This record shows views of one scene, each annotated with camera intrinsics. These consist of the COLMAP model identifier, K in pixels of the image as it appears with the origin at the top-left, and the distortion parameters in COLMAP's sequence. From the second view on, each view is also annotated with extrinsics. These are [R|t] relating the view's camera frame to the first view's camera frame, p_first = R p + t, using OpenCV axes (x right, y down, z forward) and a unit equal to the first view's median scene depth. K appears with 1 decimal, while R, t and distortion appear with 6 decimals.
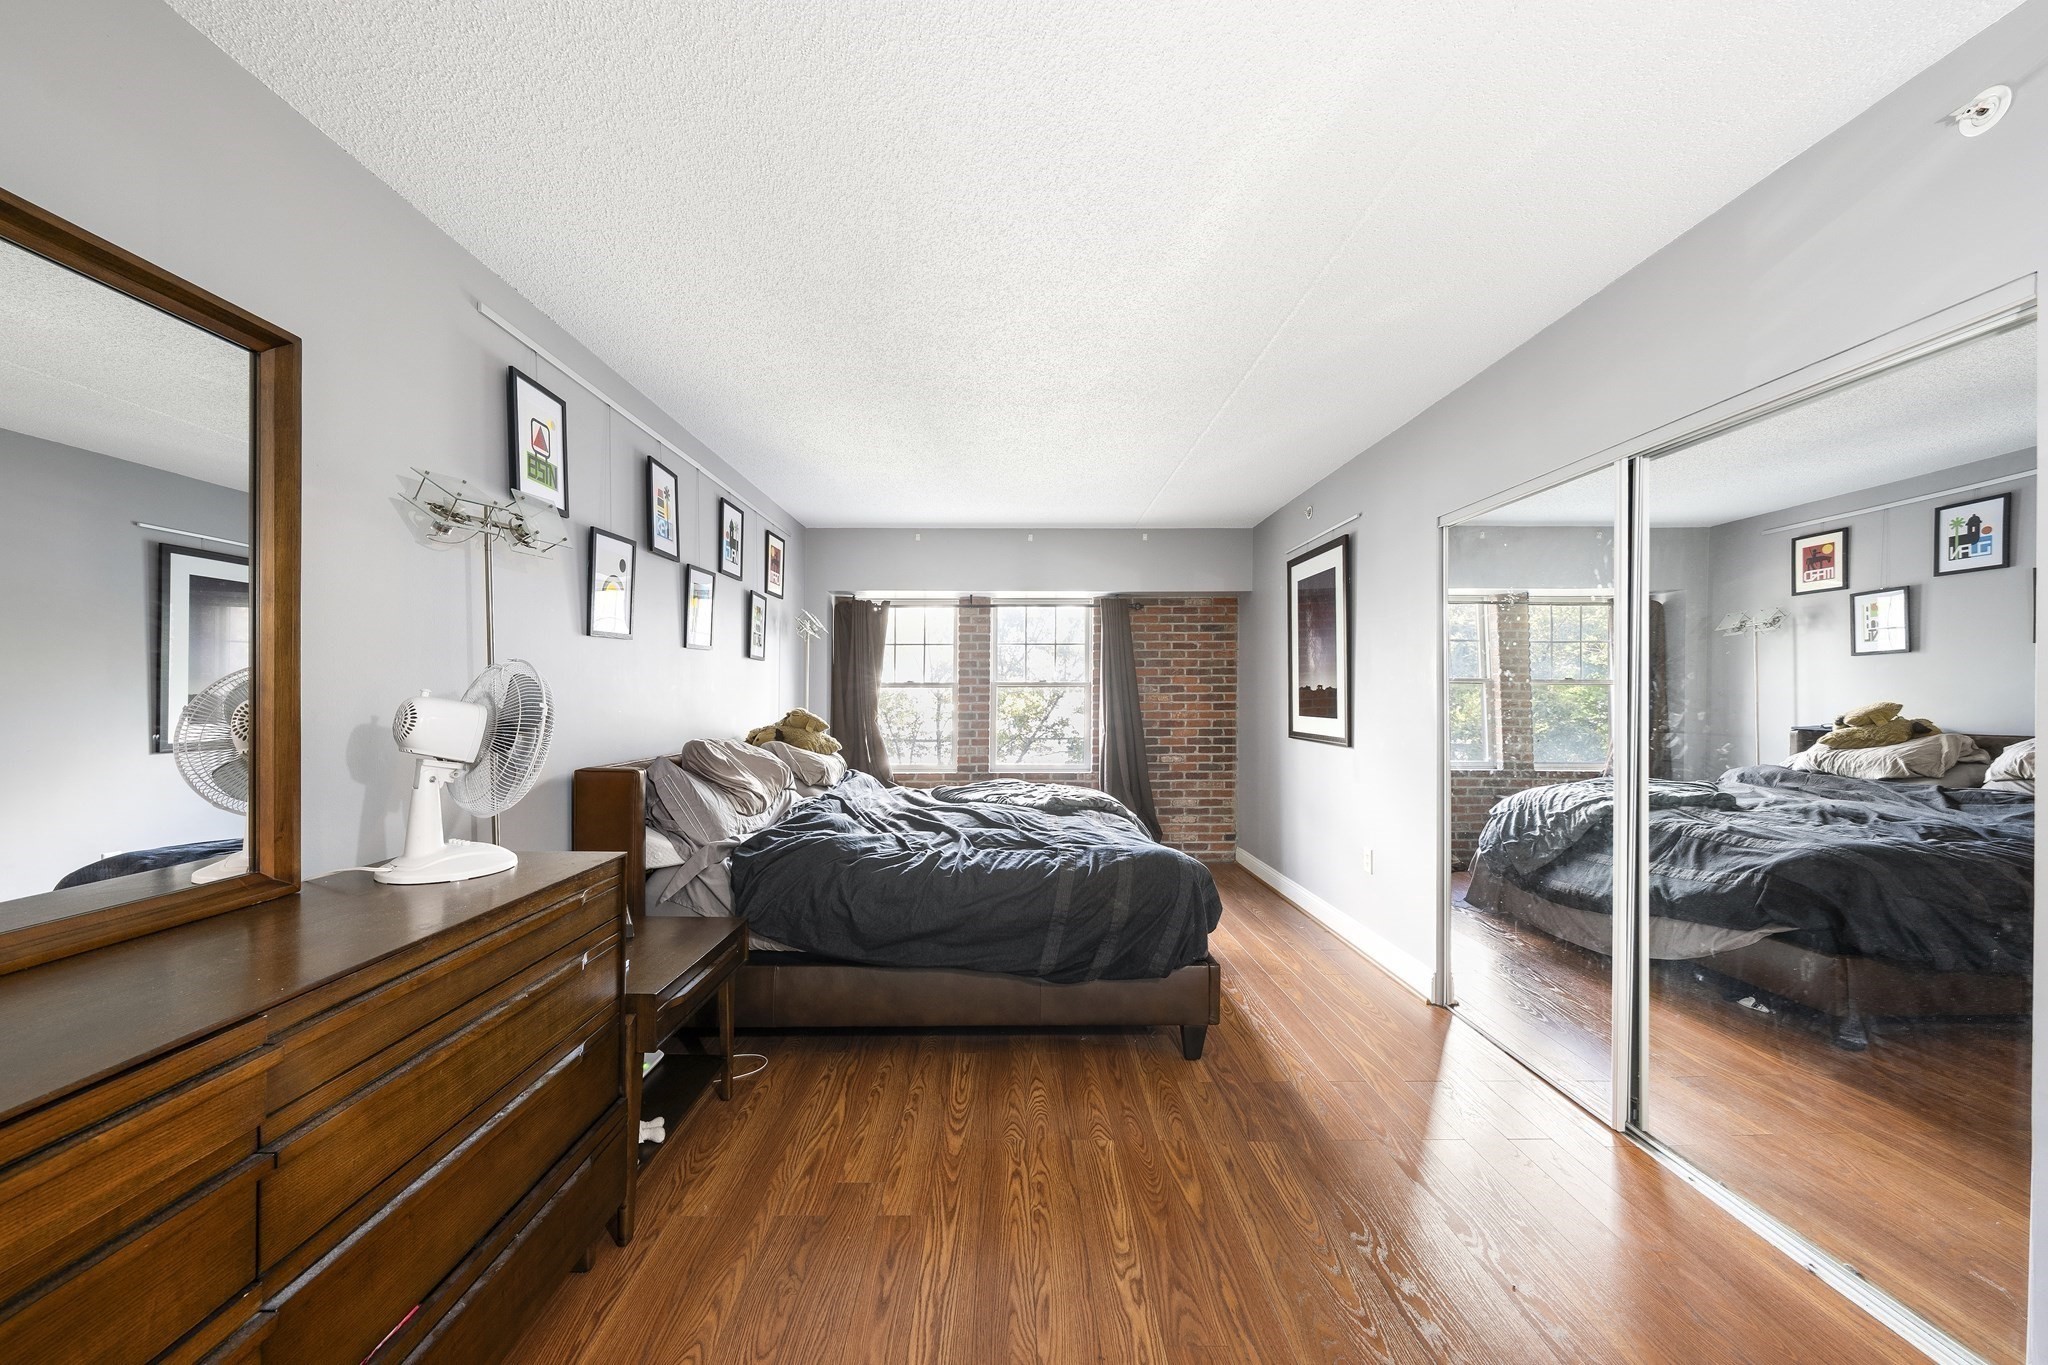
lens RADIAL K [[750.6, 0, 1025.7], [0, 750.6, 690.5], [0, 0, 1]] dist [0.000059, -0.000342]
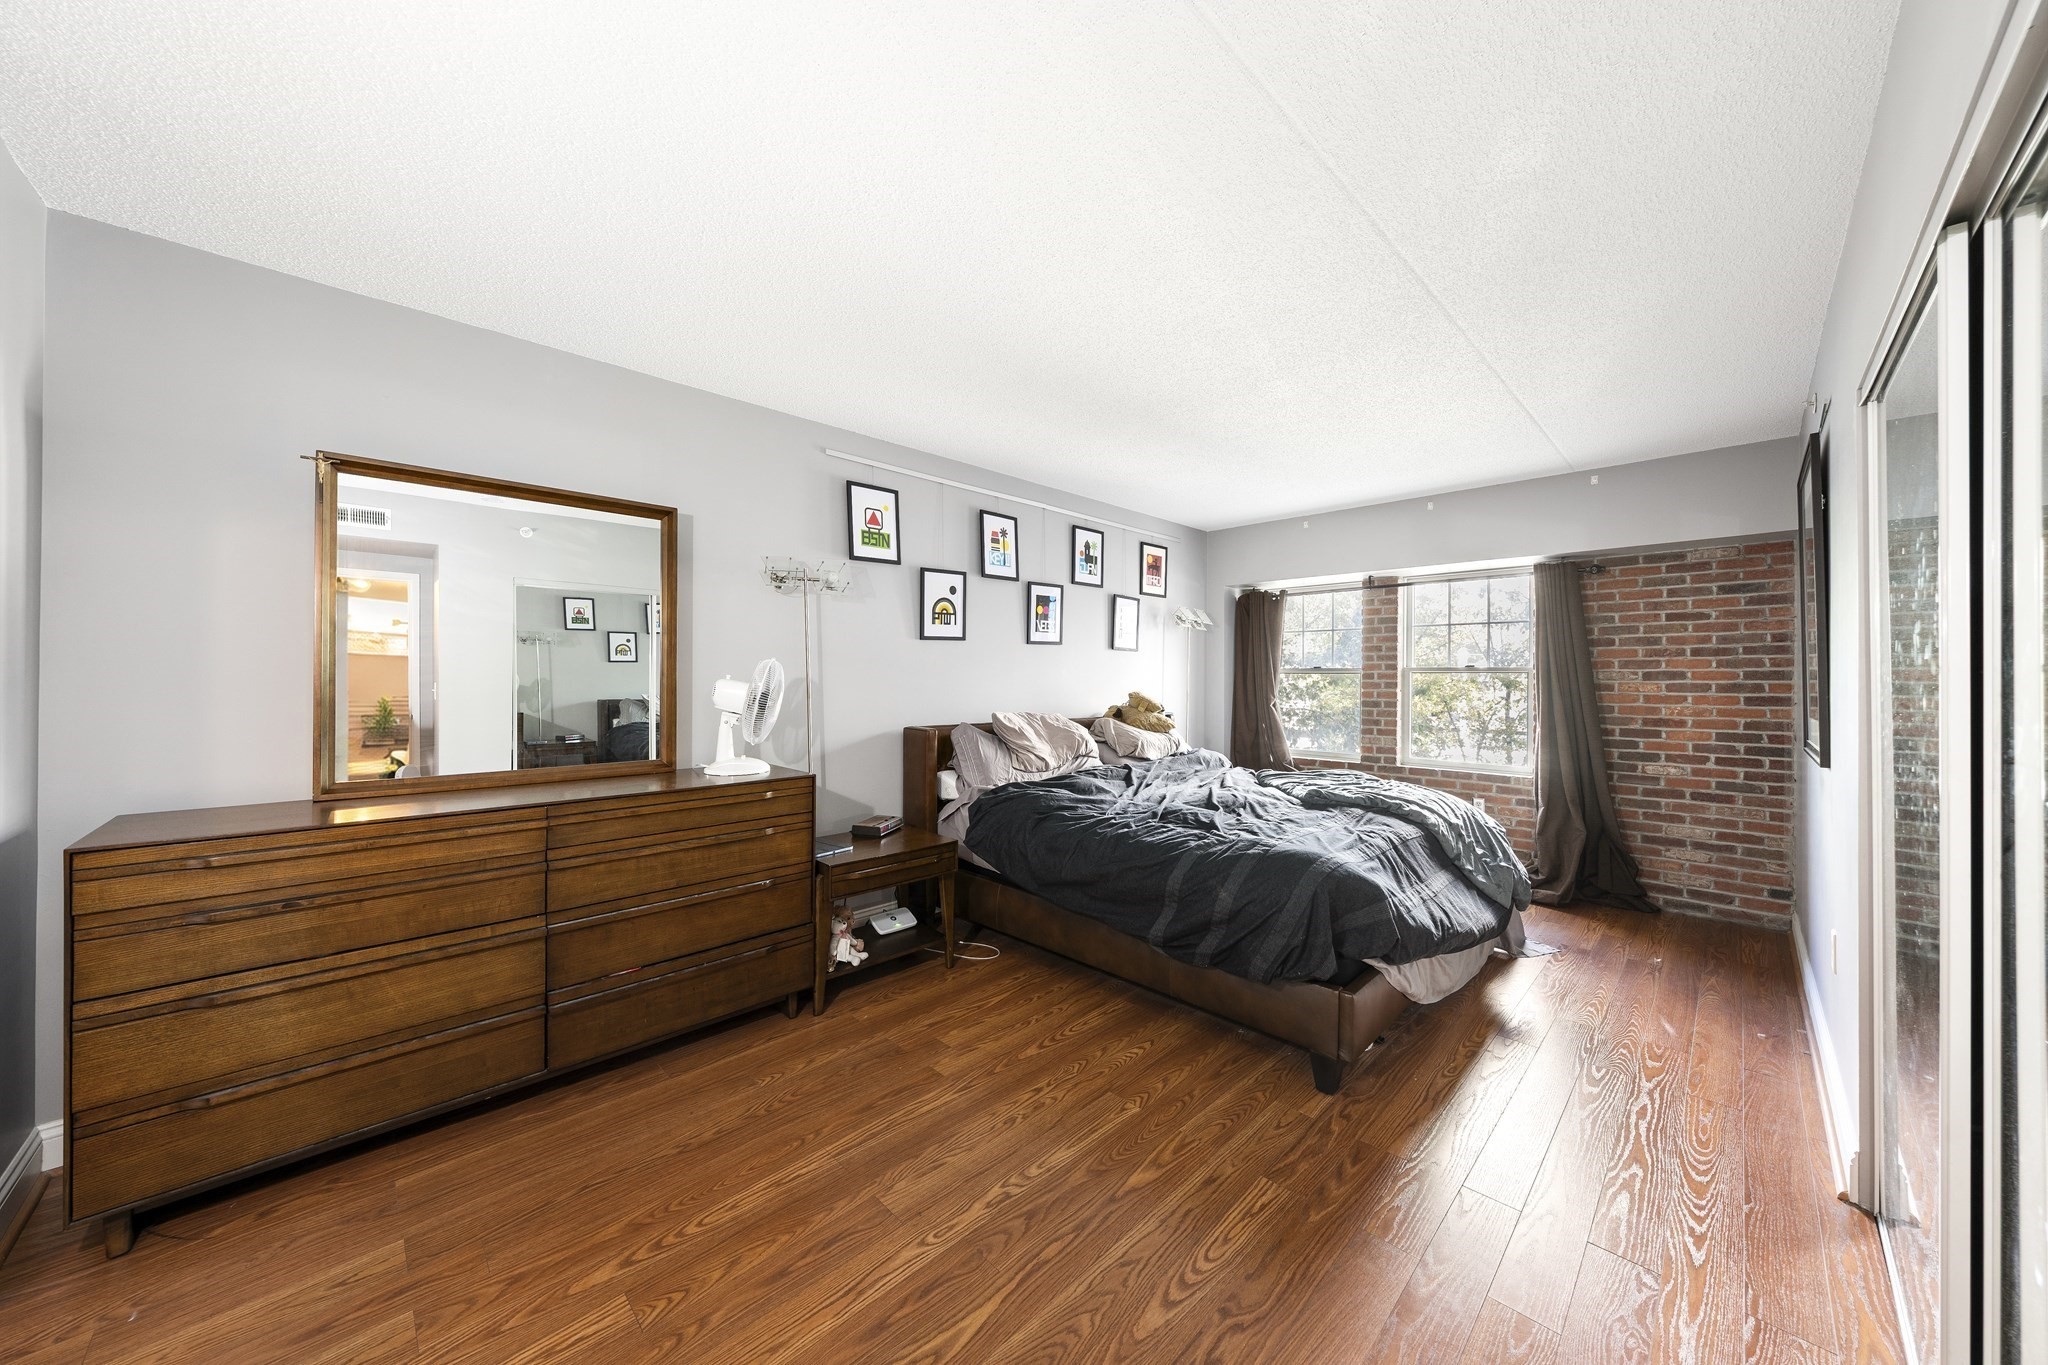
lens RADIAL K [[716.0, 0, 1060.7], [0, 716.0, 669.4], [0, 0, 1]] dist [-0.001010, 0.000048]
pose [[0.702474, -0.003702, -0.711699, 0.310574], [-0.002701, 0.999965, -0.007867, -0.001173], [0.711704, 0.007449, 0.702440, 0.090982]]
